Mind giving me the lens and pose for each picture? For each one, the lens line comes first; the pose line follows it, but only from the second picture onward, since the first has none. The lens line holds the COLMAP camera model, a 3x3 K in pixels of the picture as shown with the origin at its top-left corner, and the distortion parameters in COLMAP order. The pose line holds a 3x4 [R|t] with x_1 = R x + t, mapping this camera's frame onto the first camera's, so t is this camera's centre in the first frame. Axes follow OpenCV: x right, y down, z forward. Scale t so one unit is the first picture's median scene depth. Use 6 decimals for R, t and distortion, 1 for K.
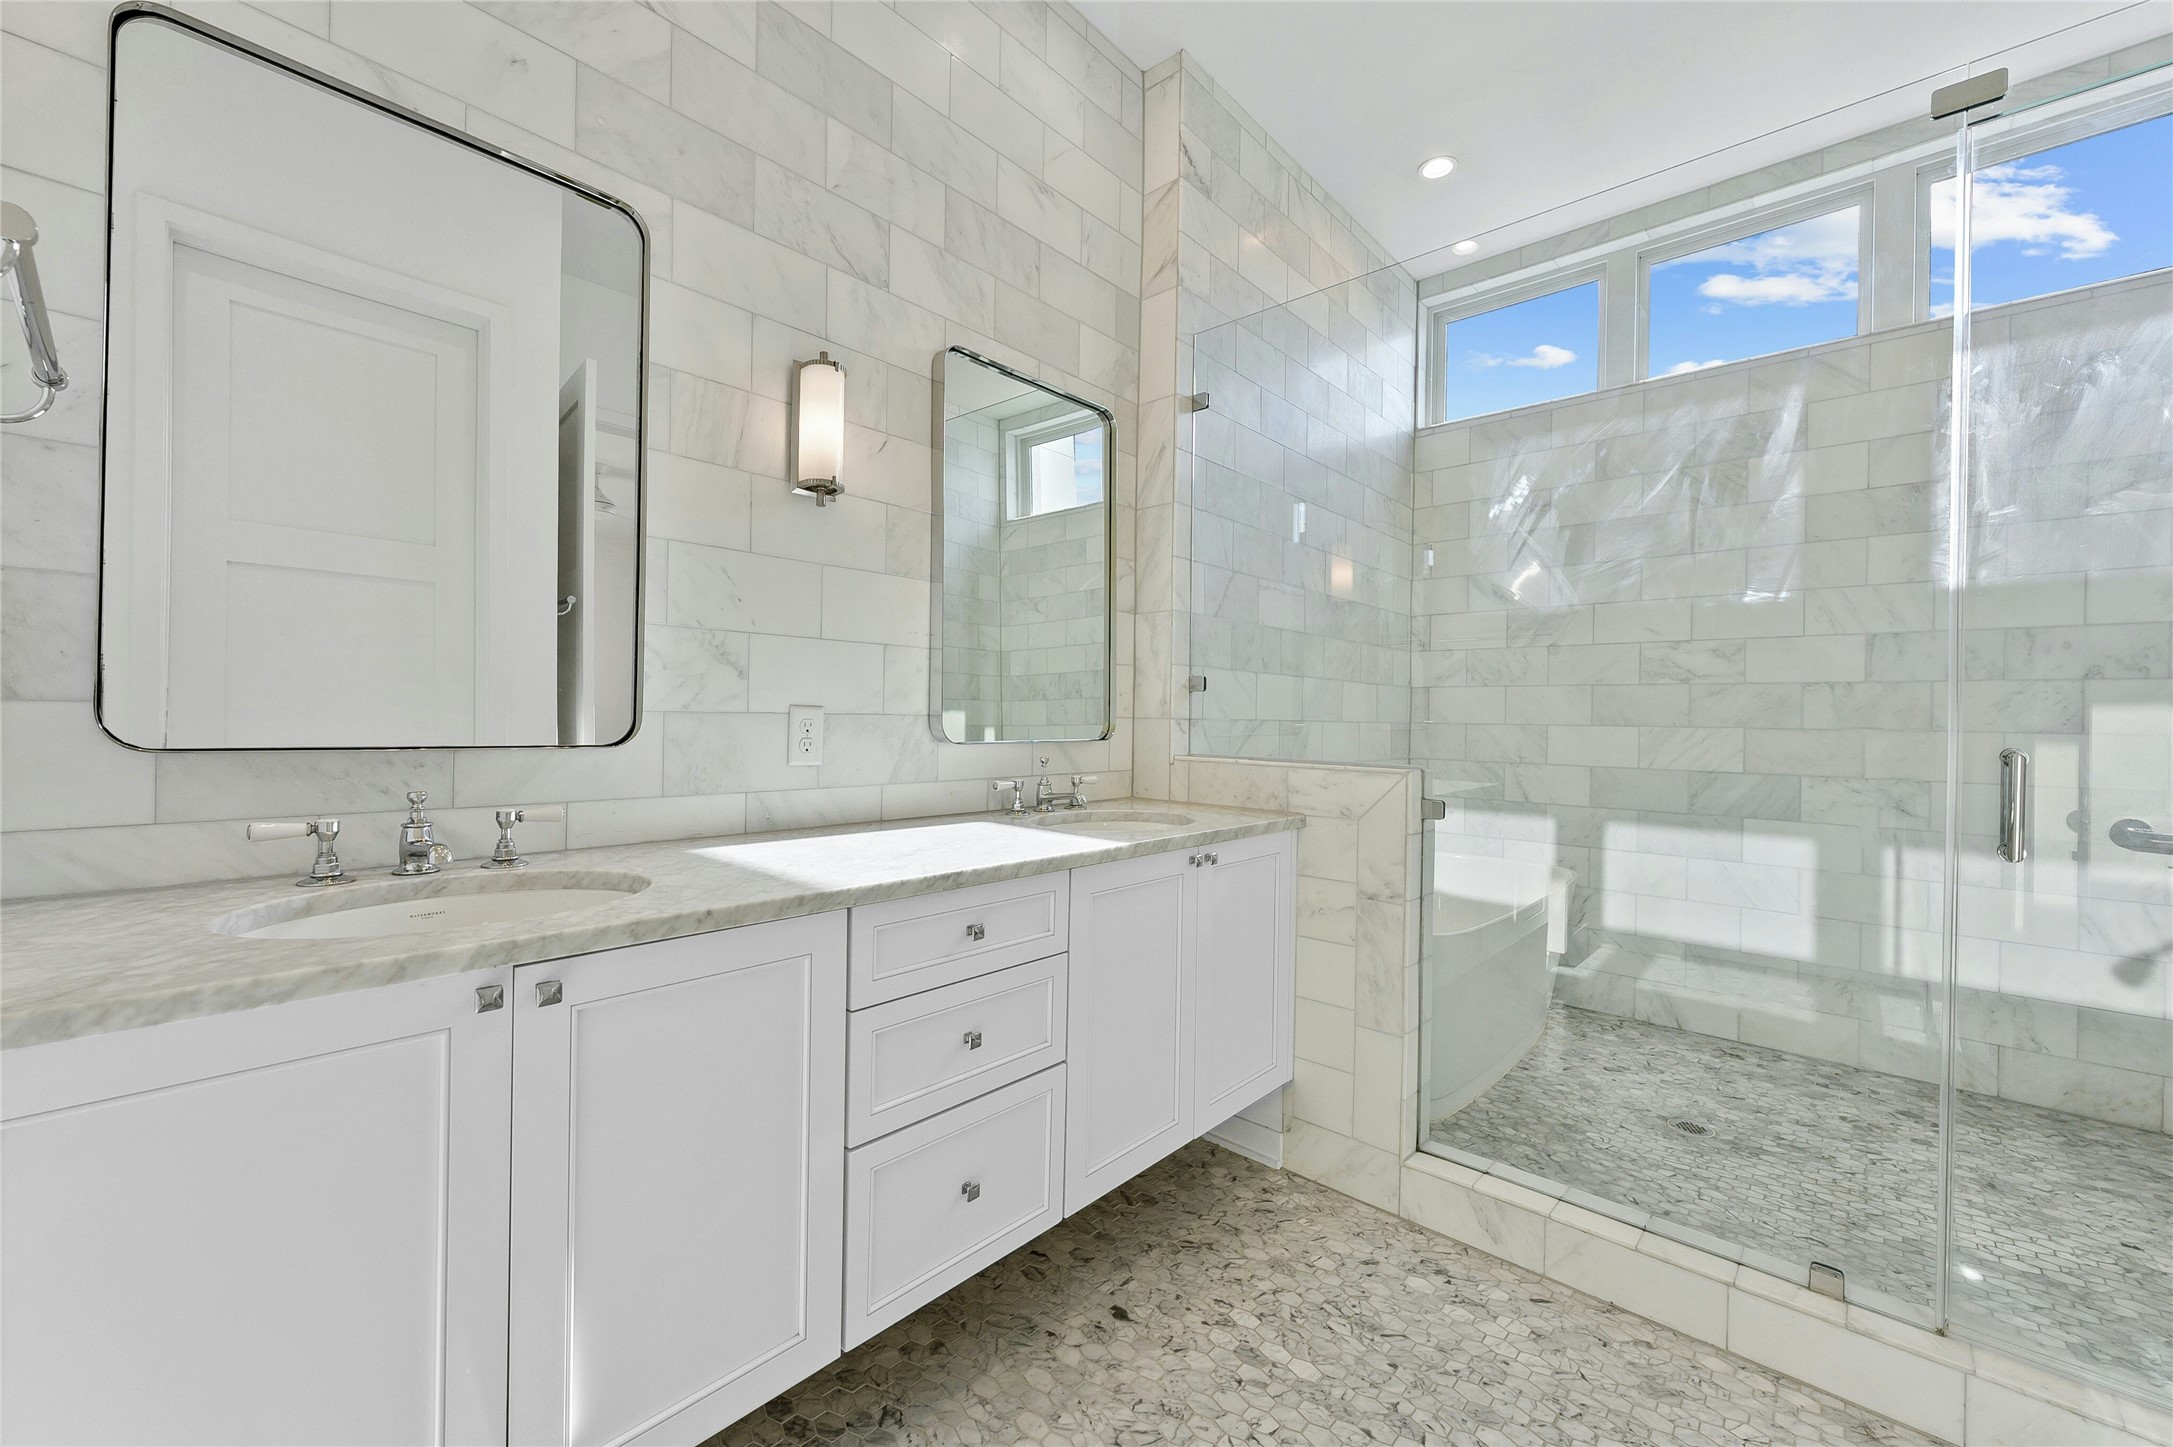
lens RADIAL K [[863.0, 0, 1085.0], [0, 863.0, 716.9], [0, 0, 1]] dist [-0.001256, -0.000003]
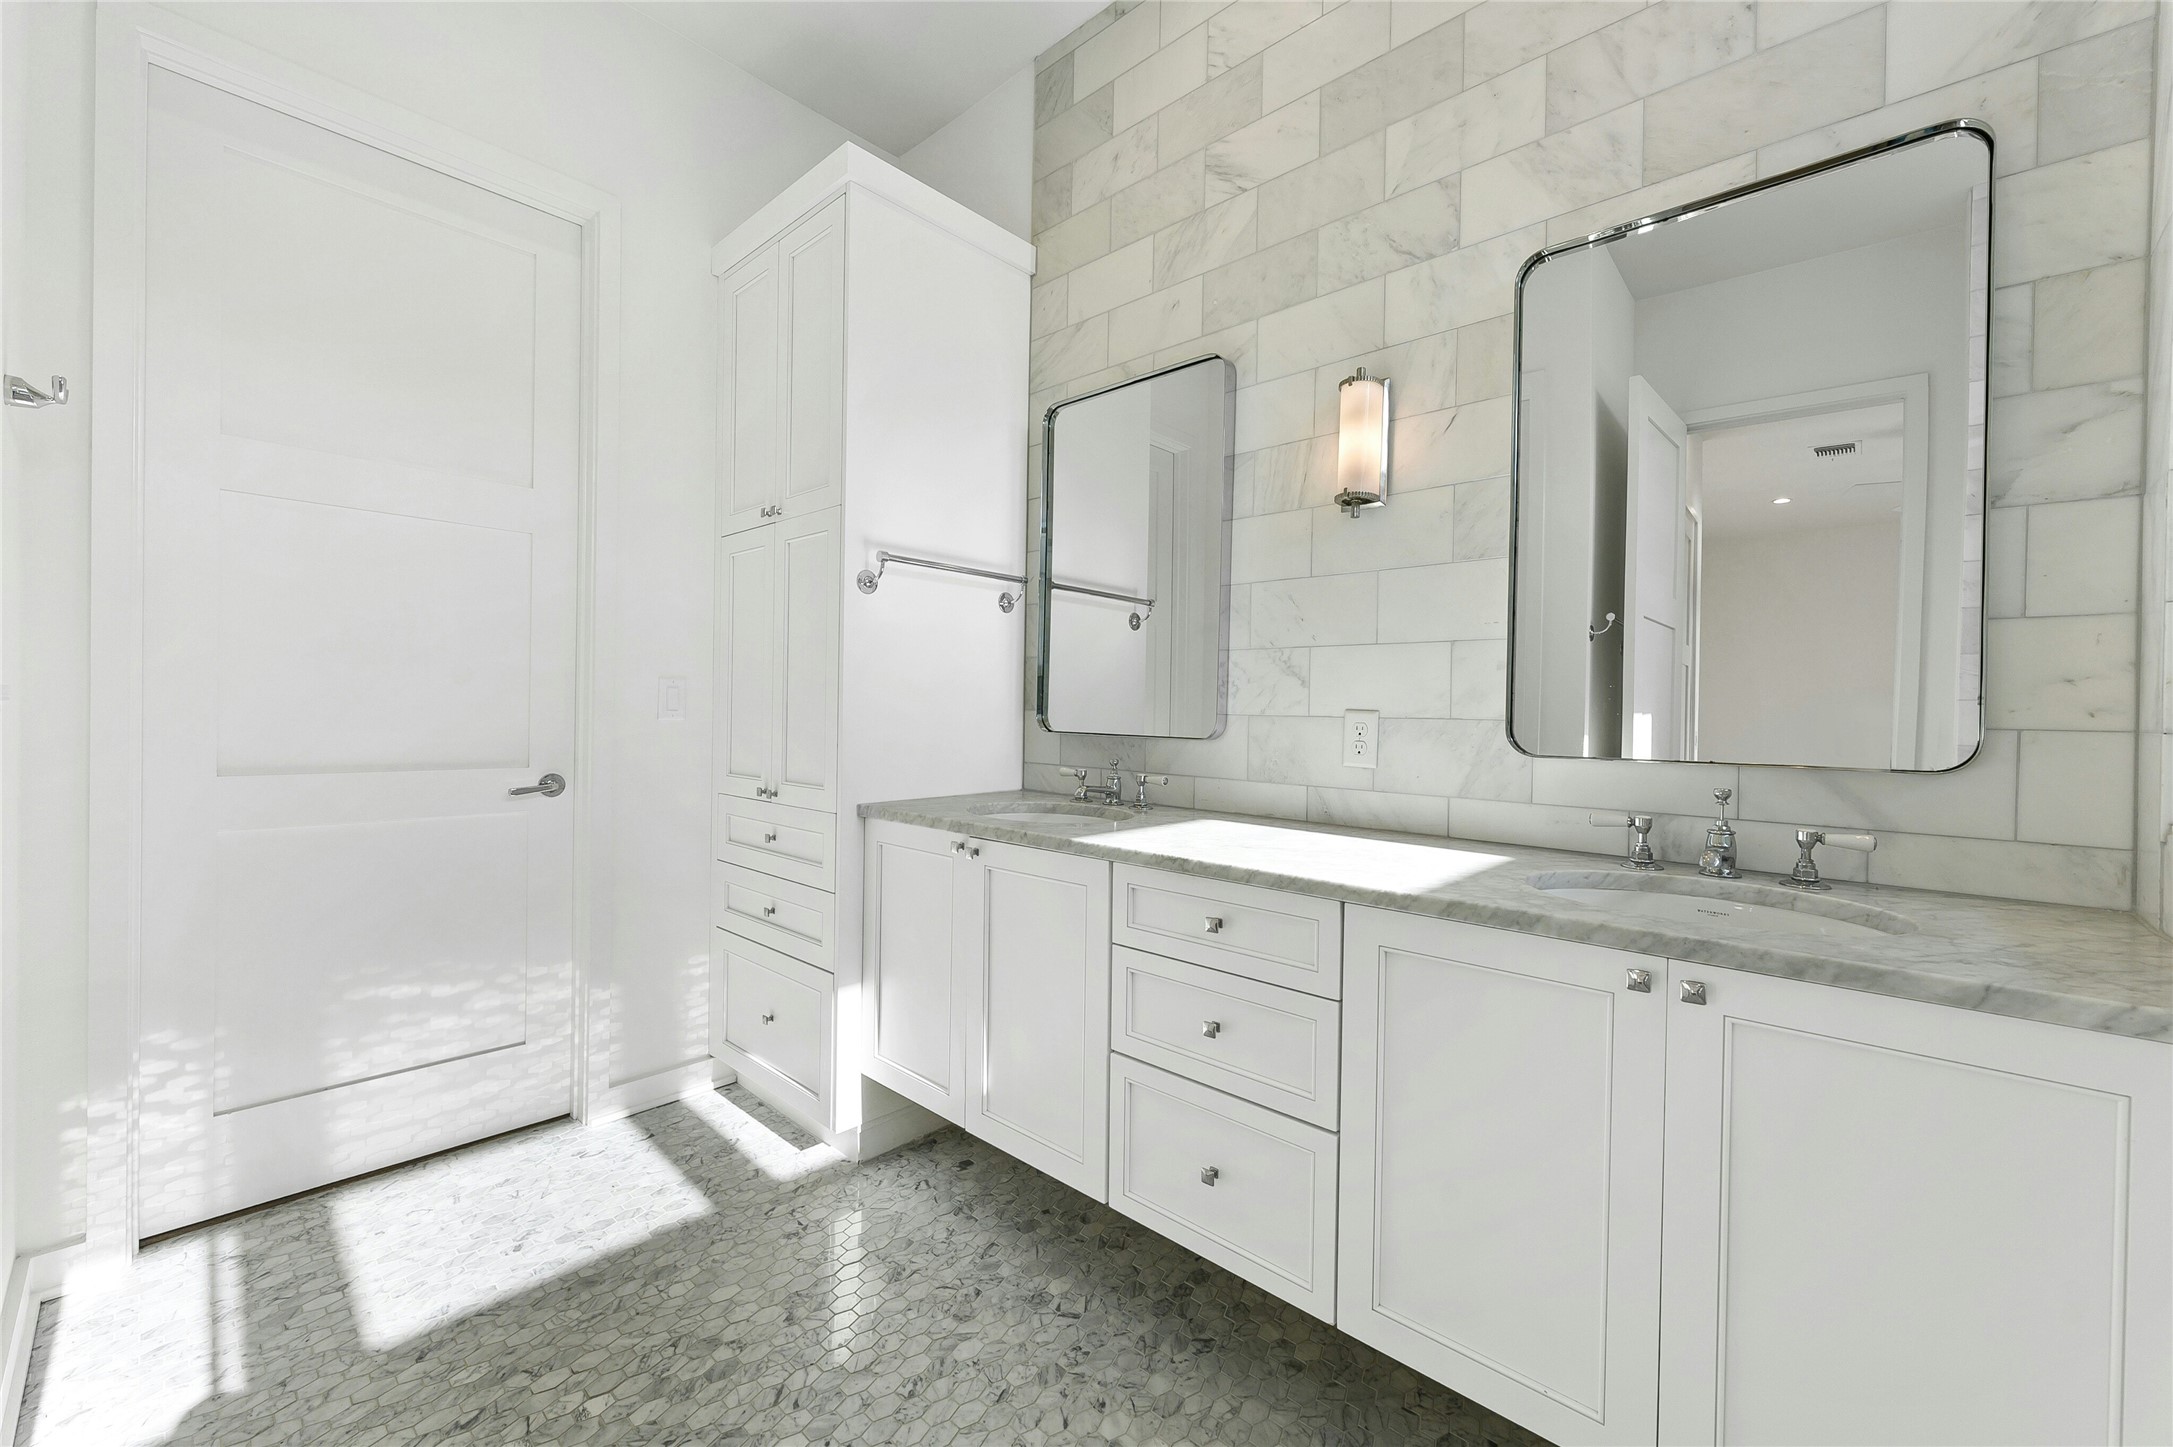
lens RADIAL K [[863.0, 0, 1095.1], [0, 863.0, 715.9], [0, 0, 1]] dist [-0.001256, -0.000003]
pose [[-0.005626, -0.008662, -0.999947, 0.502953], [-0.017910, 0.999803, -0.008560, 0.006245], [0.999824, 0.017861, -0.005780, 0.477662]]
